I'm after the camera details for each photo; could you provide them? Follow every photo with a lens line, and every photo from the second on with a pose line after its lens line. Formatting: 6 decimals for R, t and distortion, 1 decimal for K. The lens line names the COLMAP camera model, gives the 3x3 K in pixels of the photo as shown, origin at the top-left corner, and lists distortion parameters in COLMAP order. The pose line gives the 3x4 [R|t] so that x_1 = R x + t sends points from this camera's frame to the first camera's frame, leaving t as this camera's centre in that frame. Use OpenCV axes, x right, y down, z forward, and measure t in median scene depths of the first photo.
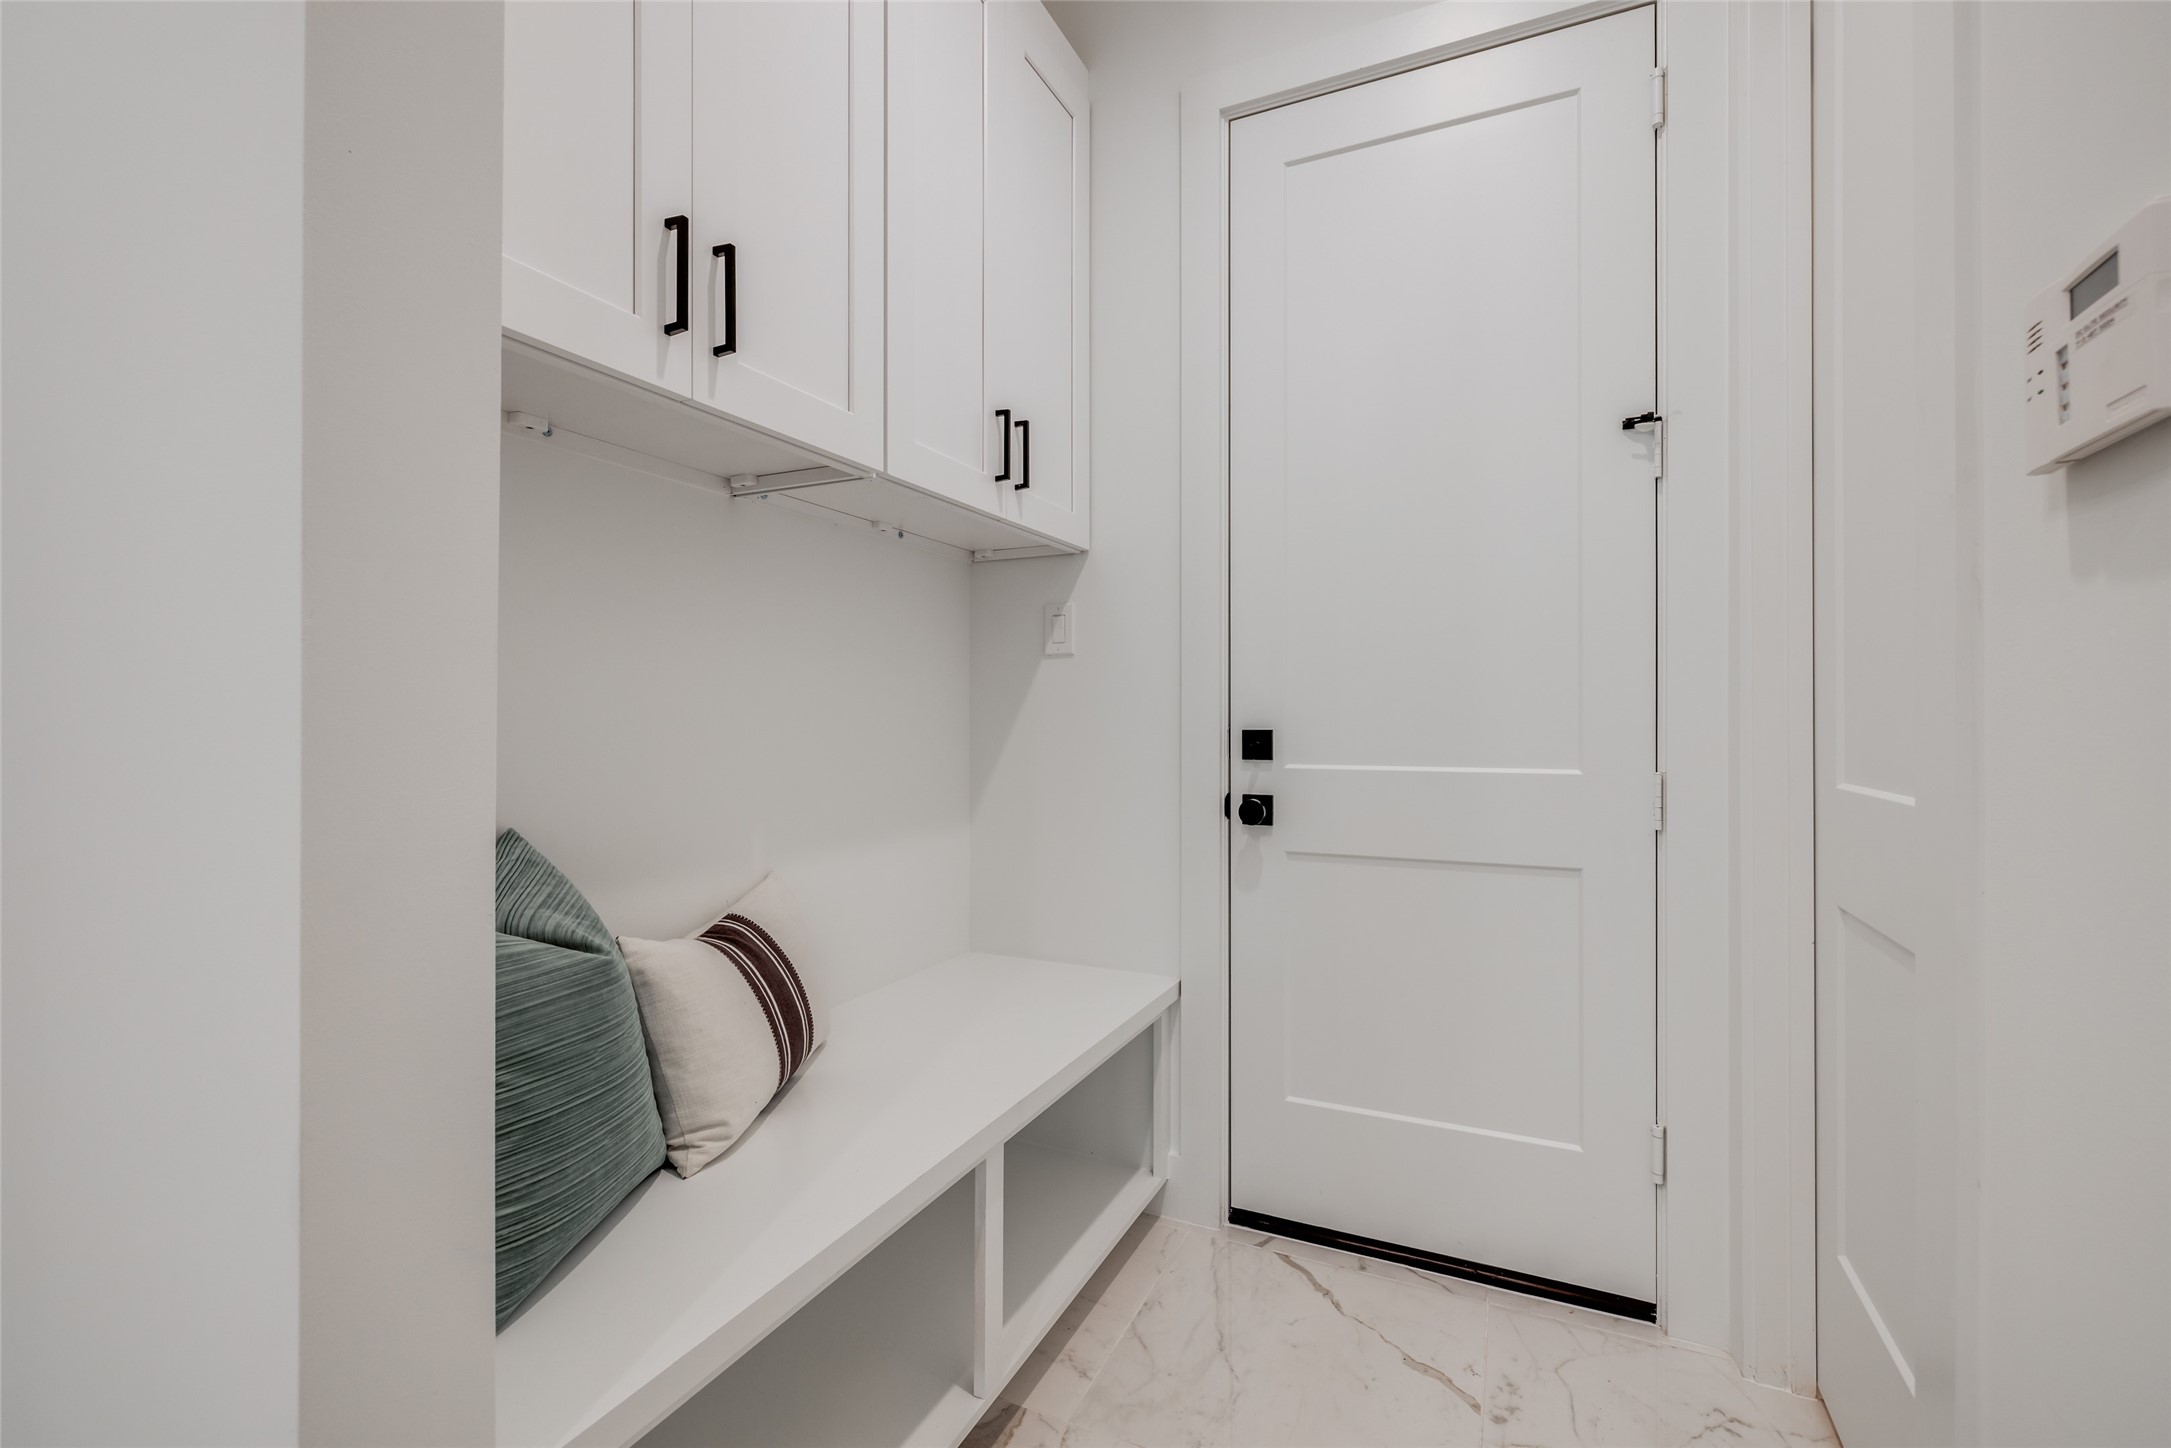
lens RADIAL K [[929.4, 0, 1099.5], [0, 929.4, 716.6], [0, 0, 1]] dist [-0.005814, 0.002276]
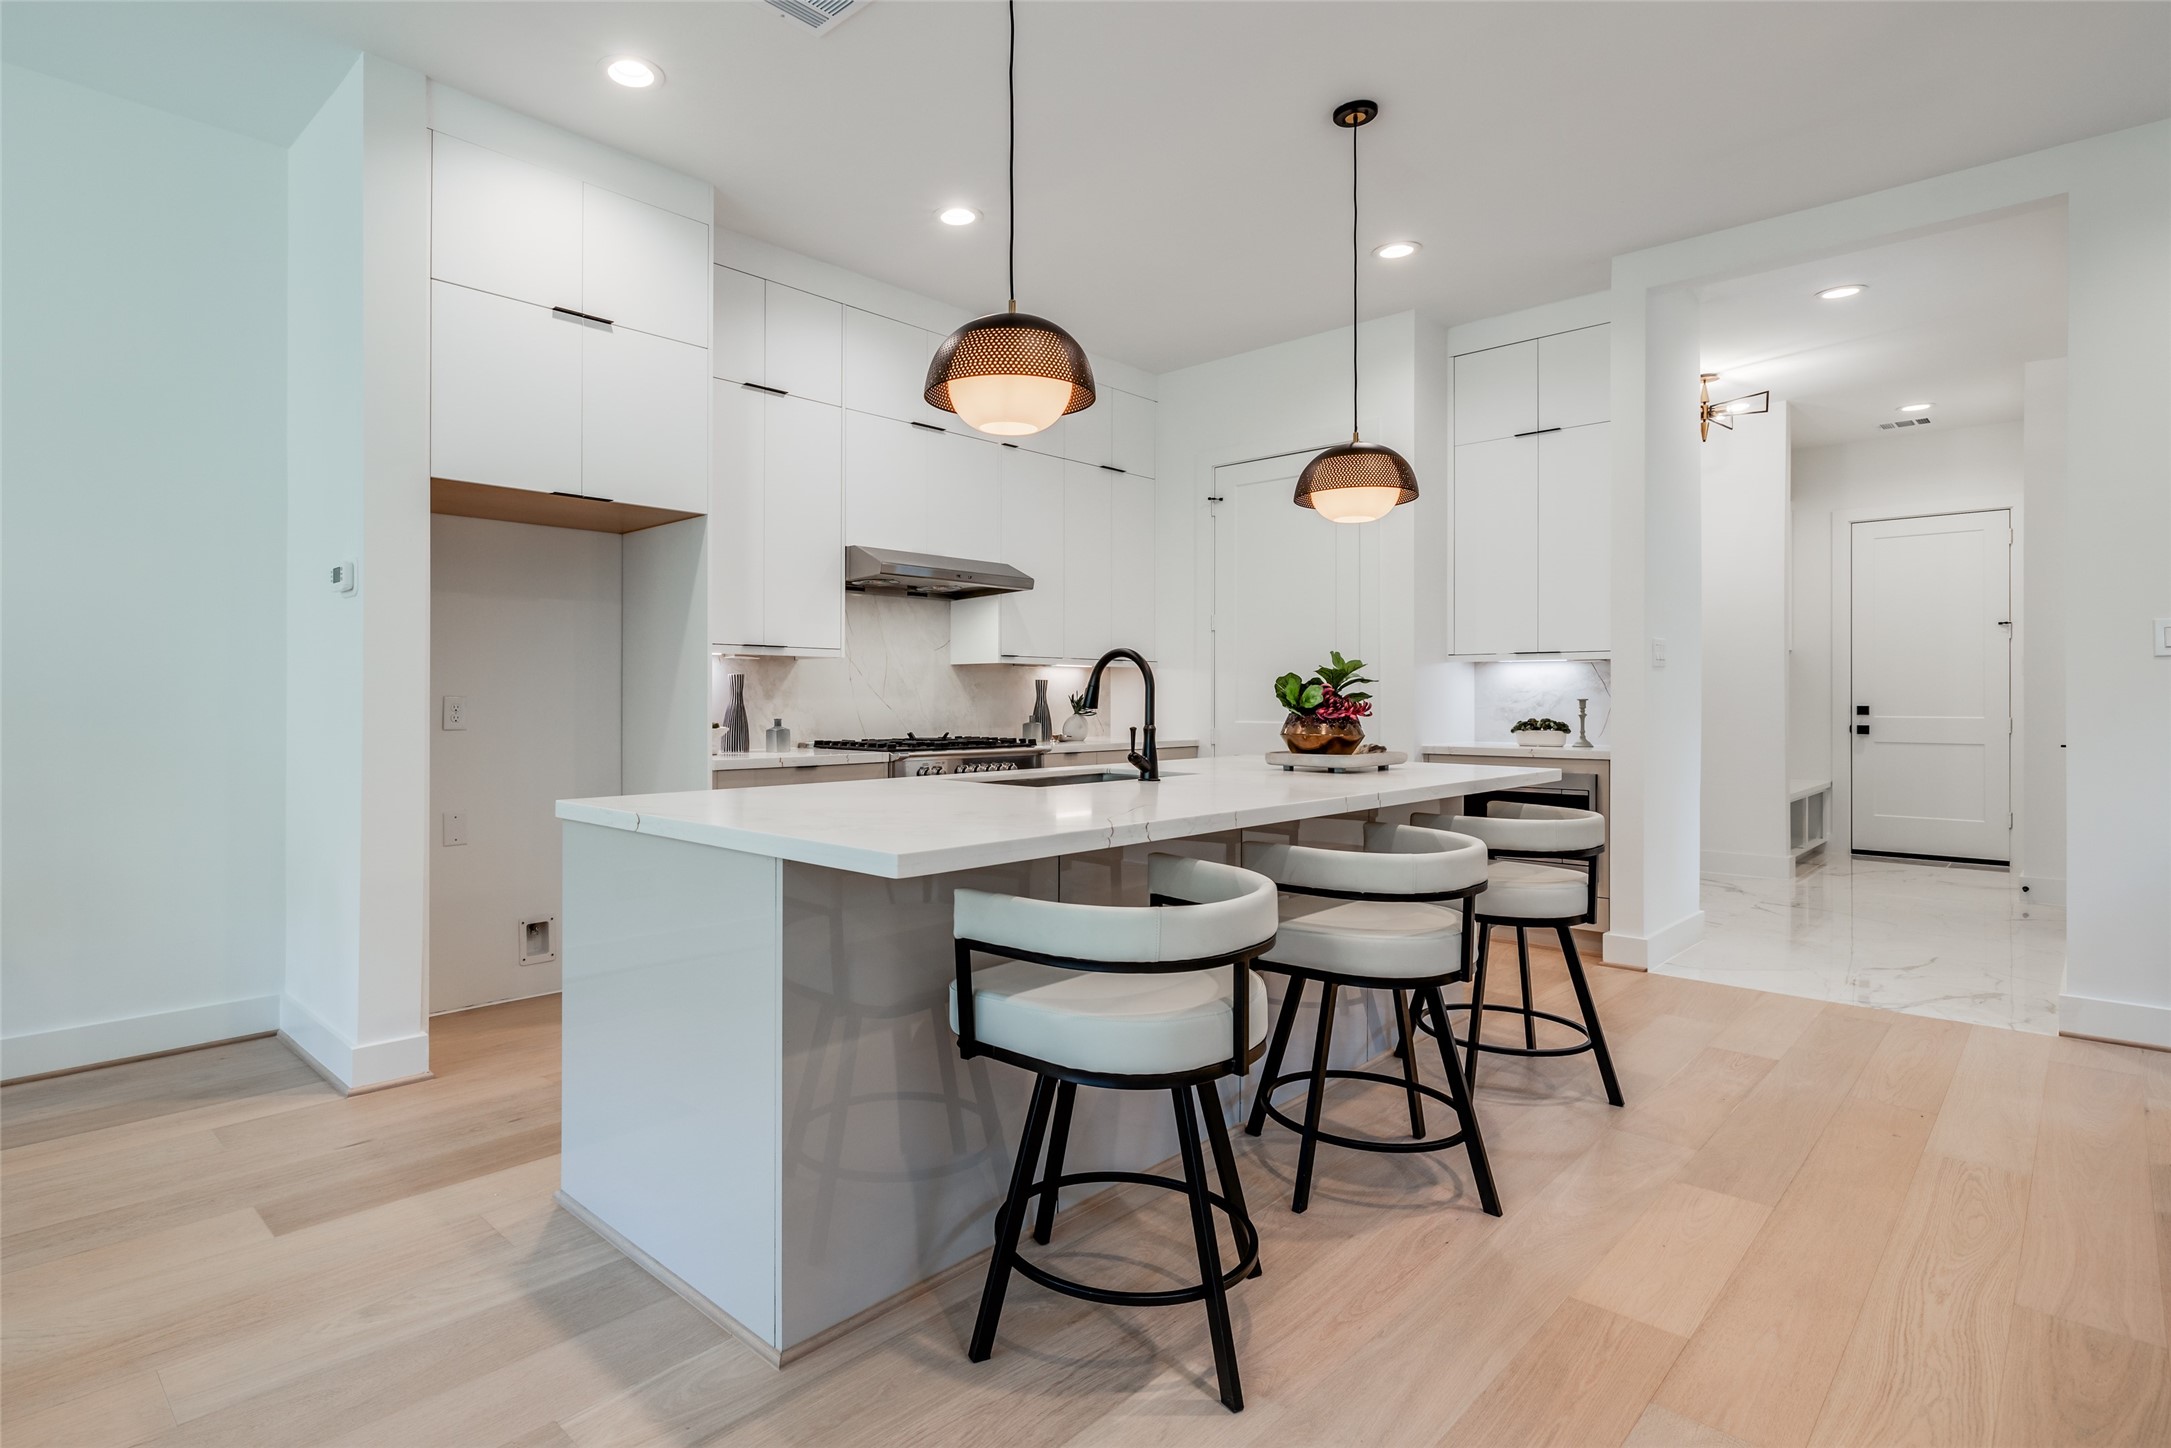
lens RADIAL K [[989.3, 0, 988.2], [0, 989.3, 698.4], [0, 0, 1]] dist [0.002244, -0.000471]
pose [[0.916691, -0.002085, -0.399592, -1.302373], [0.004018, 0.999984, 0.004000, -0.040704], [0.399577, -0.005272, 0.916684, -3.563621]]
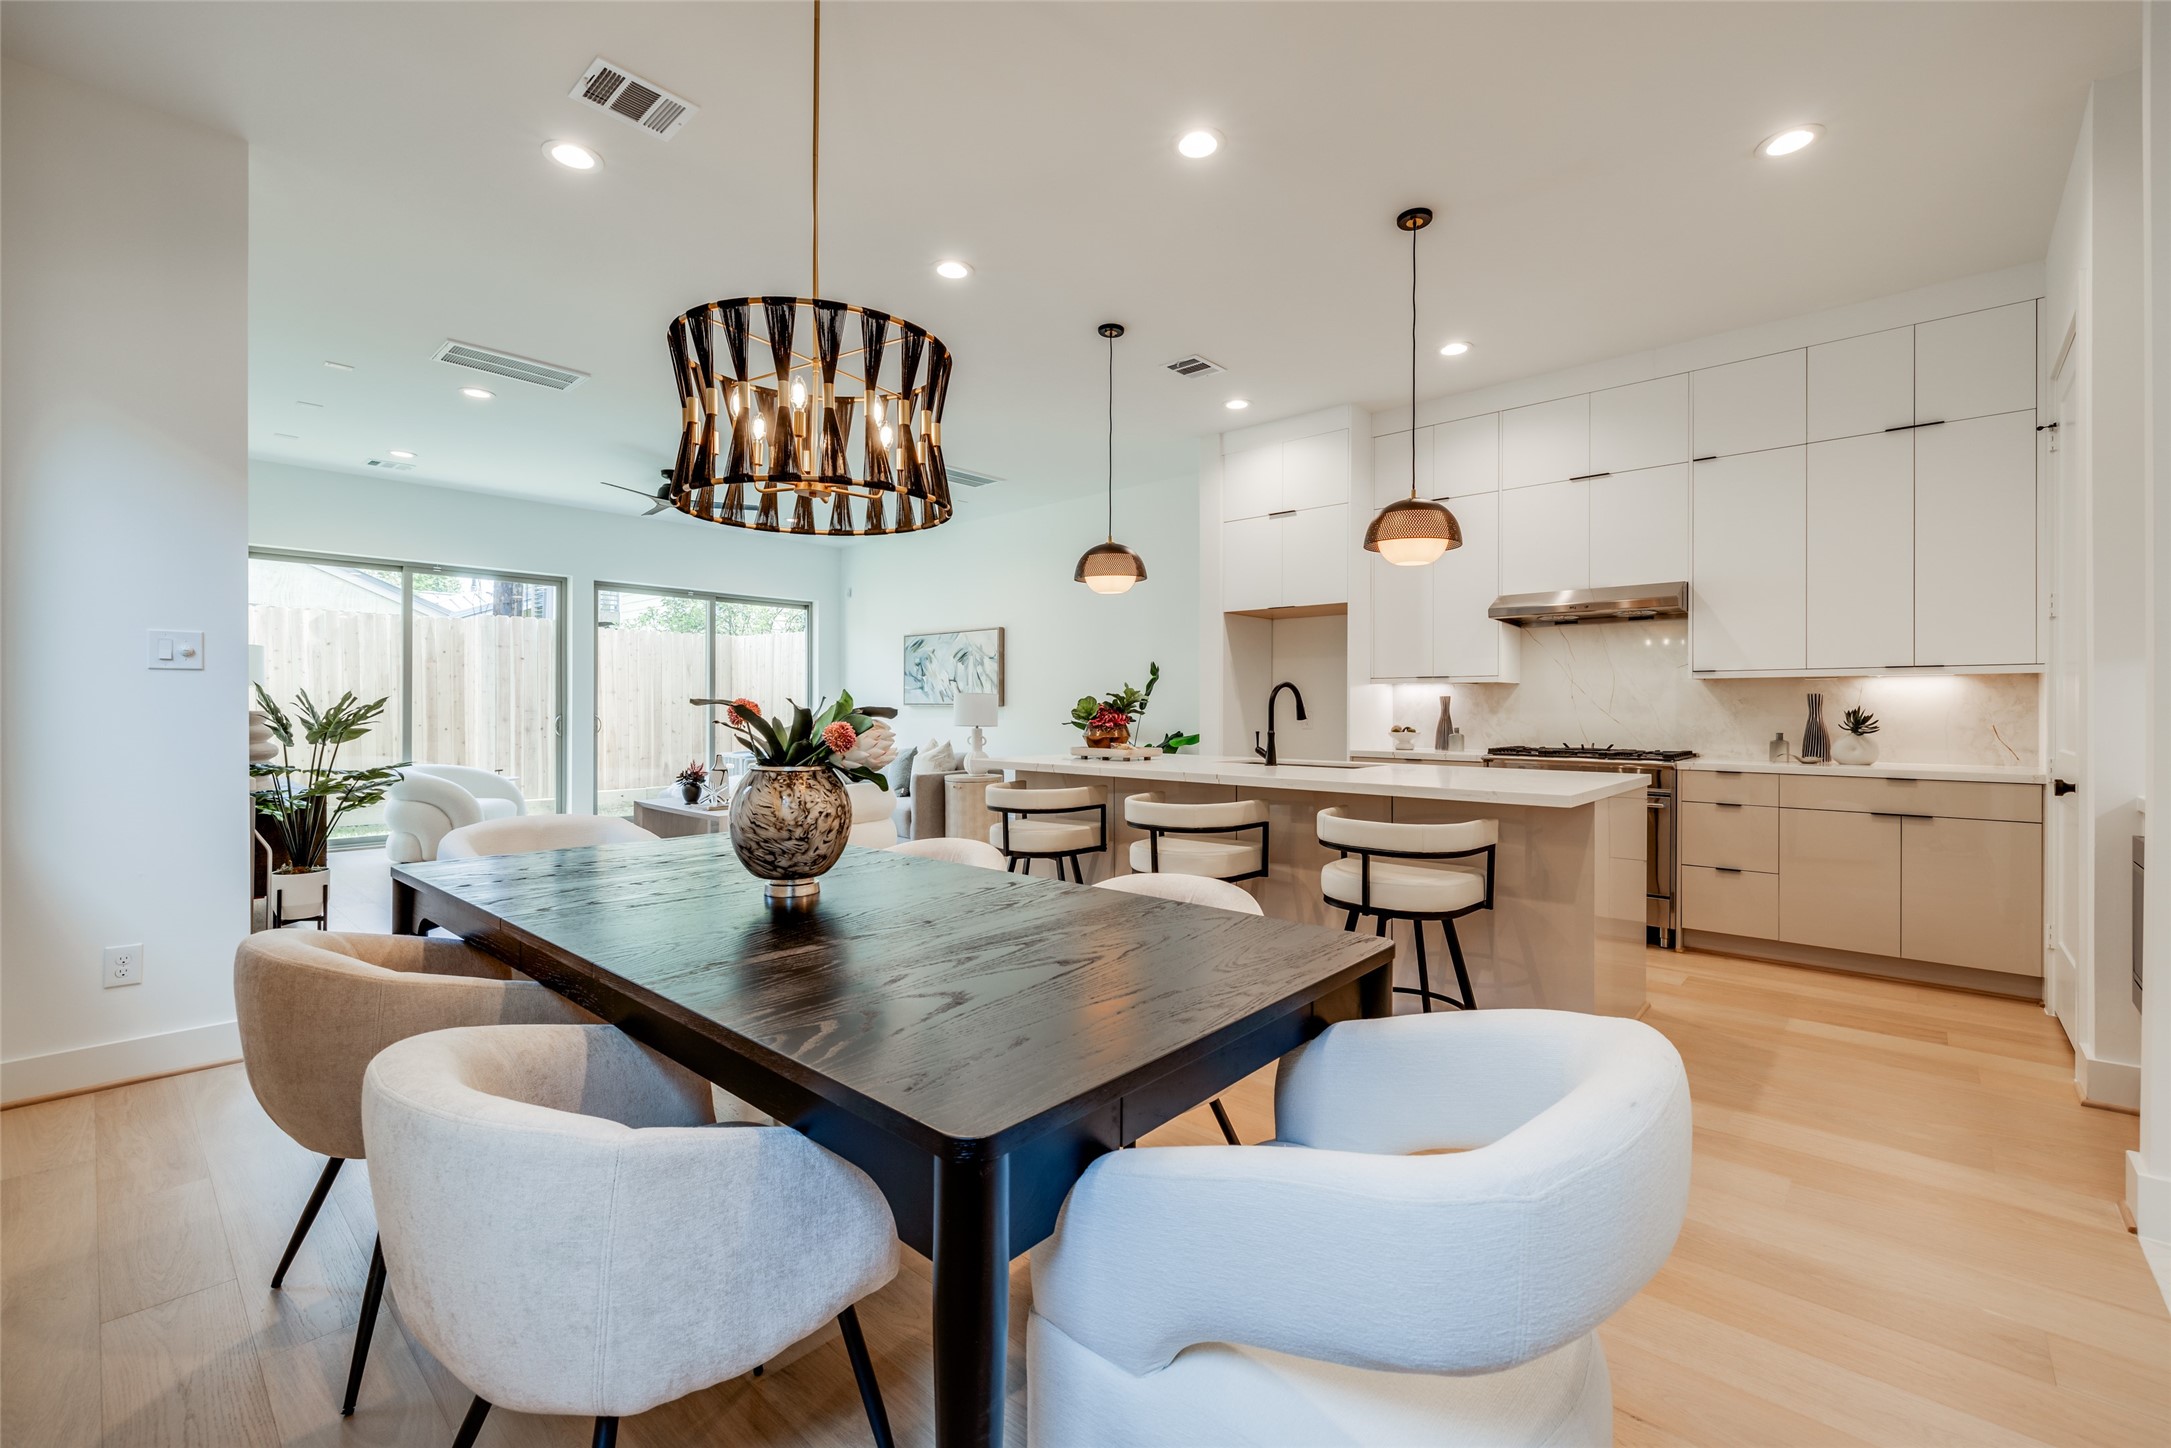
lens RADIAL K [[917.0, 0, 1107.2], [0, 917.0, 708.7], [0, 0, 1]] dist [-0.006426, 0.001569]
pose [[-0.290909, -0.004898, -0.956738, 0.419432], [0.001949, 0.999982, -0.005712, -0.033197], [0.956749, -0.003526, -0.290894, -1.946234]]
